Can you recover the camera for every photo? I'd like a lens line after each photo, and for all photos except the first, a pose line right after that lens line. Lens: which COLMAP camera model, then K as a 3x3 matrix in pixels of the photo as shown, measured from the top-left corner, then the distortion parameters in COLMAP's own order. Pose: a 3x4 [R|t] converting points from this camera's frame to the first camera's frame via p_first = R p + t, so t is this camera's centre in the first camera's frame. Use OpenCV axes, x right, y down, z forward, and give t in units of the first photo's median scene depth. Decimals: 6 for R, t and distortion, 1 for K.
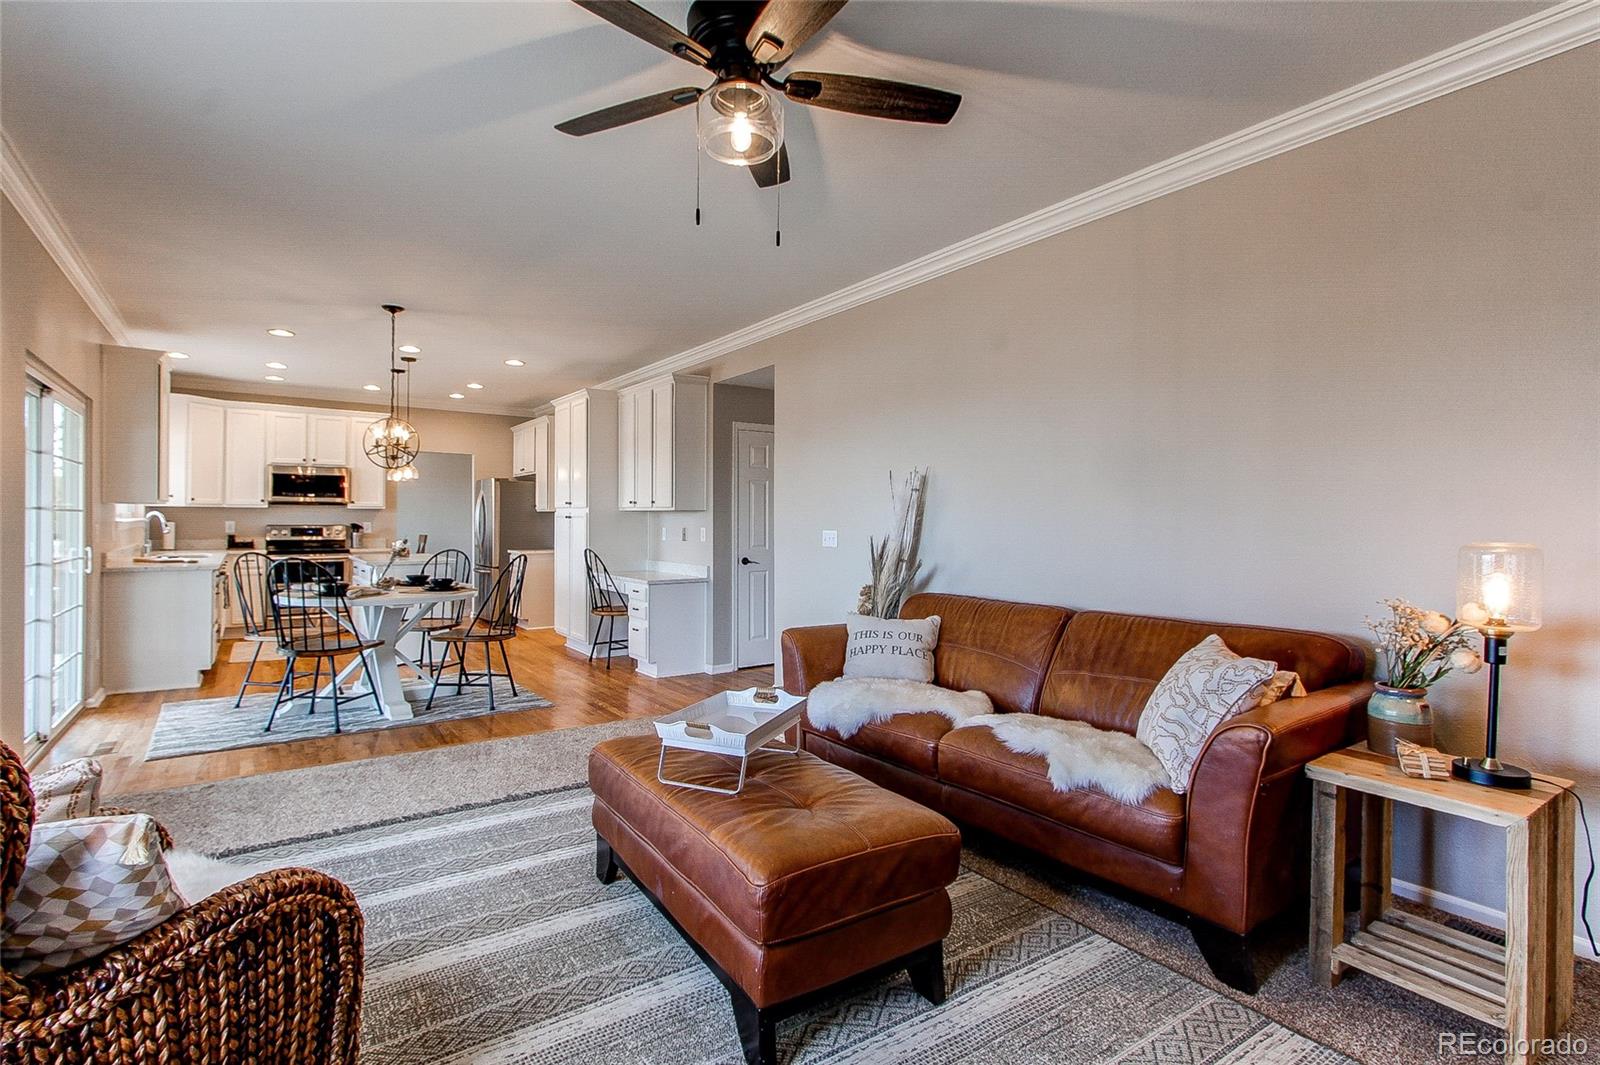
lens RADIAL K [[791.5, 0, 800.8], [0, 791.5, 517.1], [0, 0, 1]] dist [0.008659, 0.000438]
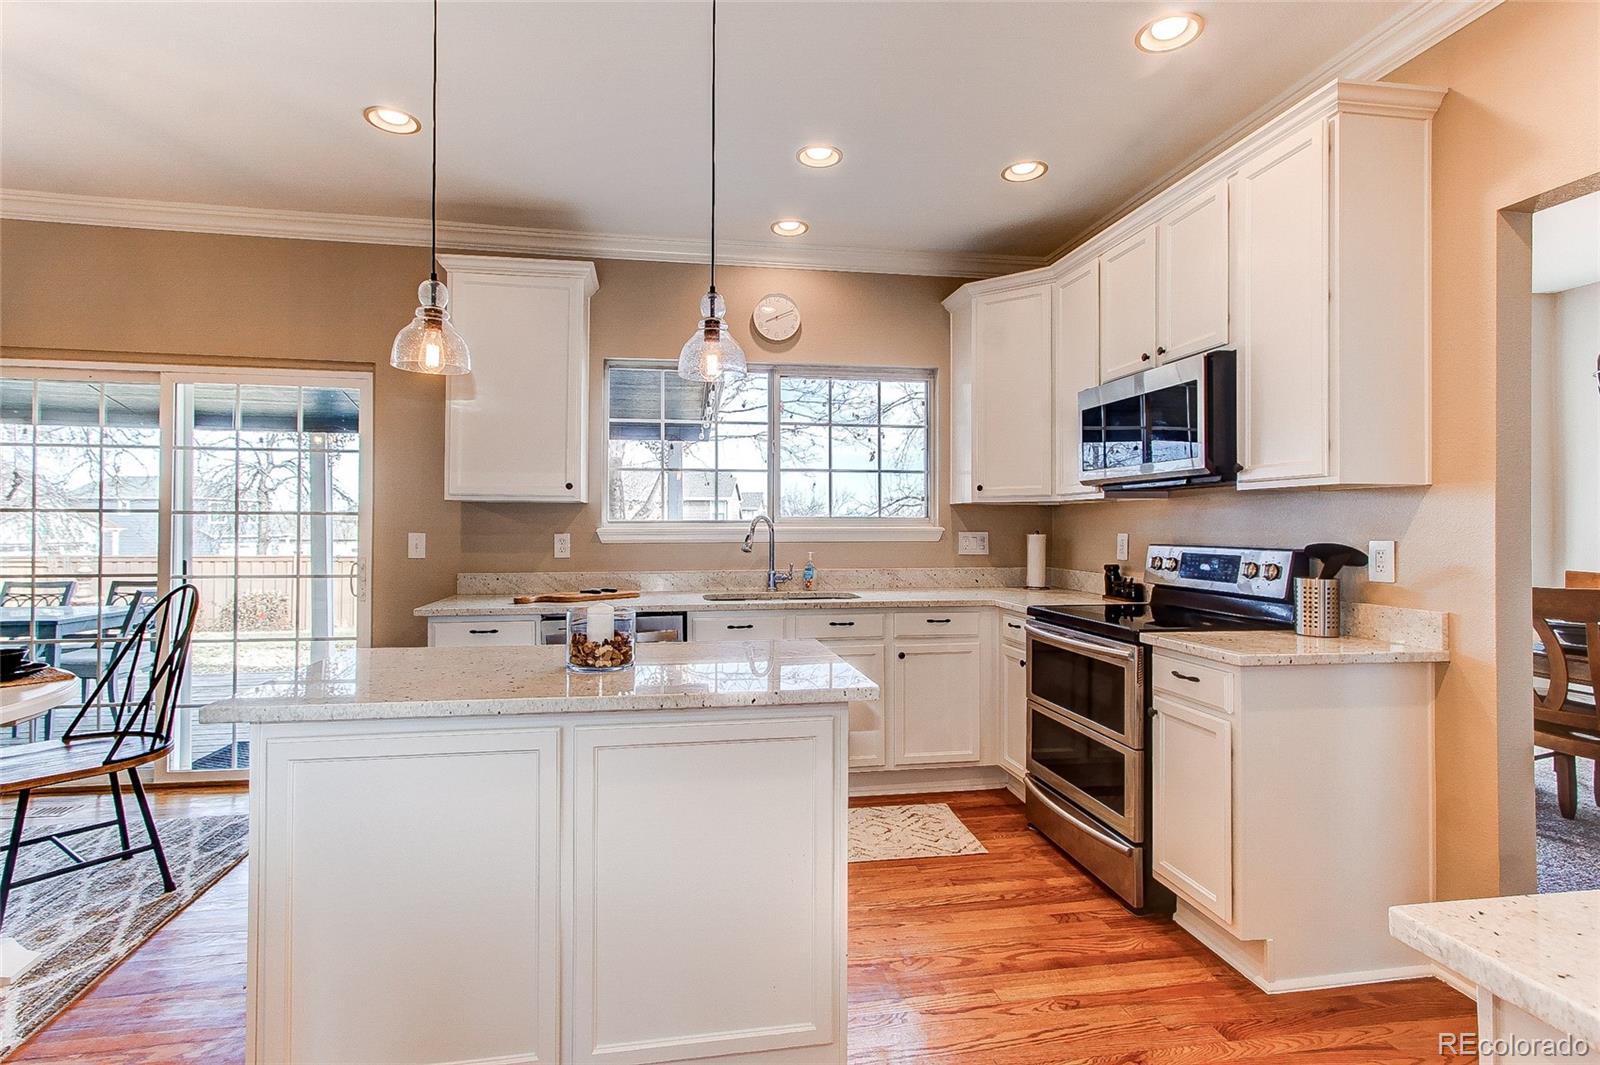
lens RADIAL K [[752.3, 0, 788.7], [0, 752.3, 524.8], [0, 0, 1]] dist [0.005819, 0.002412]
pose [[-0.427720, -0.013841, -0.903805, -0.276339], [-0.001553, 0.999893, -0.014577, 0.006087], [0.903910, -0.004831, -0.427696, 1.006019]]
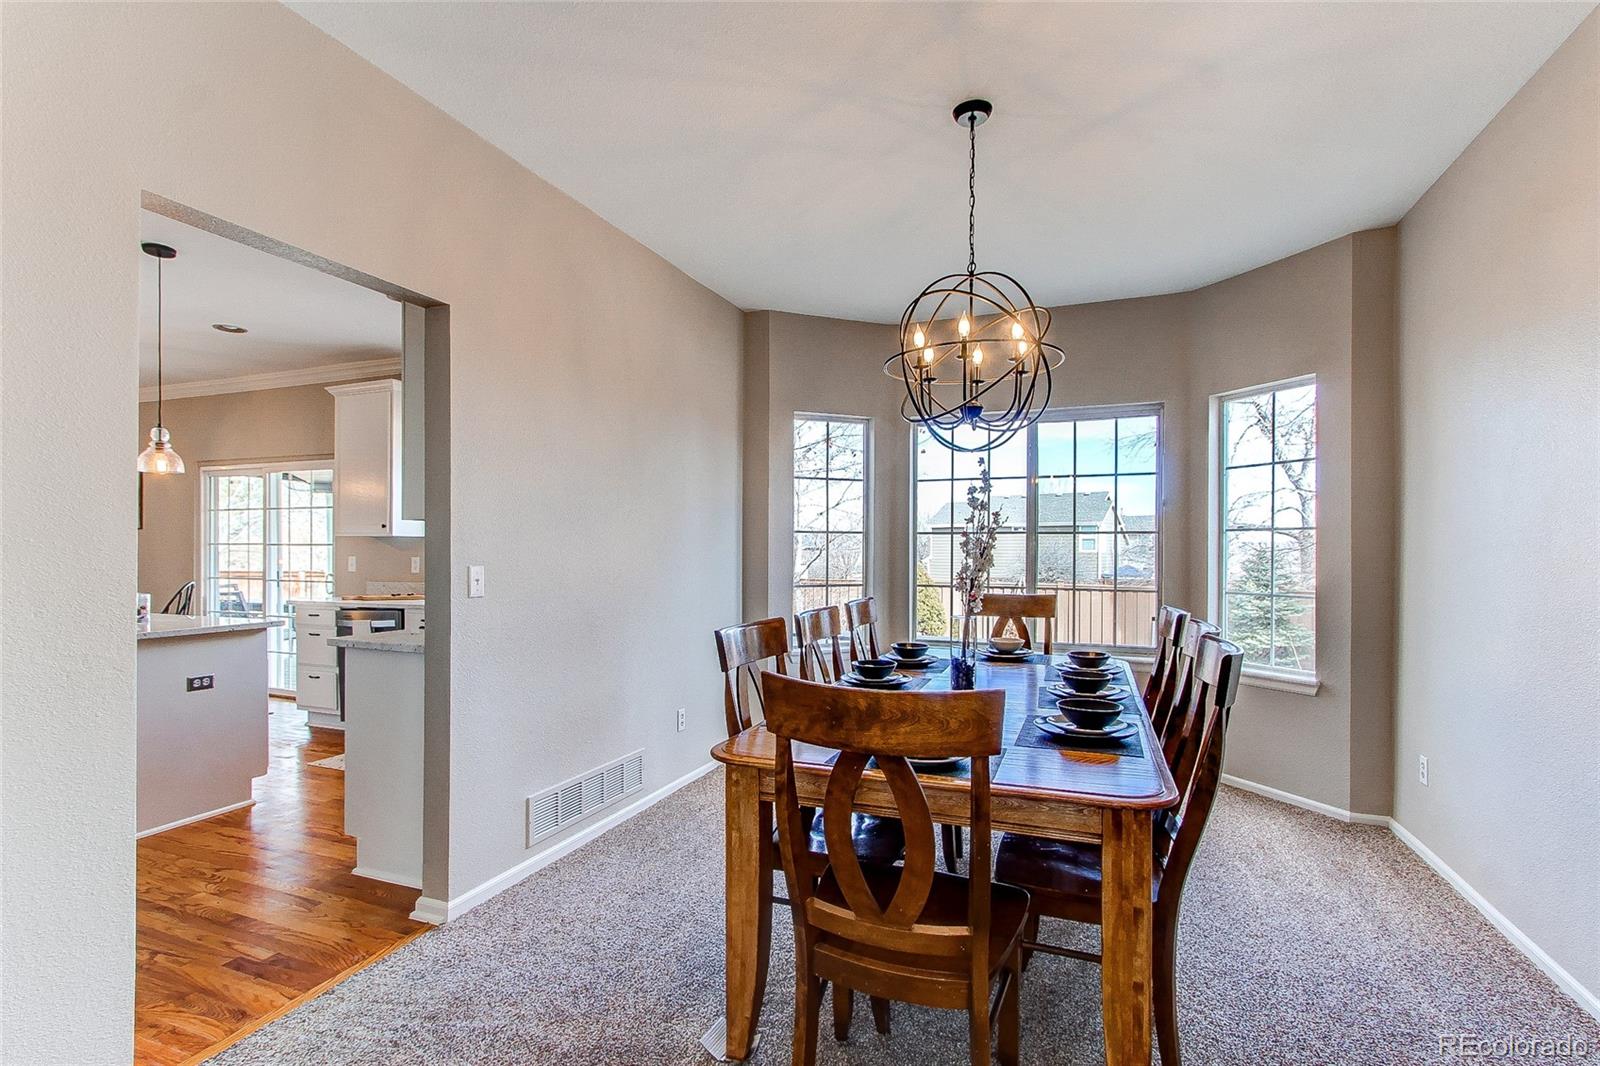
lens RADIAL K [[752.3, 0, 780.2], [0, 752.3, 555.8], [0, 0, 1]] dist [0.005819, 0.002412]
pose [[-0.841739, -0.004157, -0.539868, -0.502317], [-0.002333, 0.999989, -0.004063, 0.006195], [0.539879, -0.002160, -0.841740, 1.384475]]
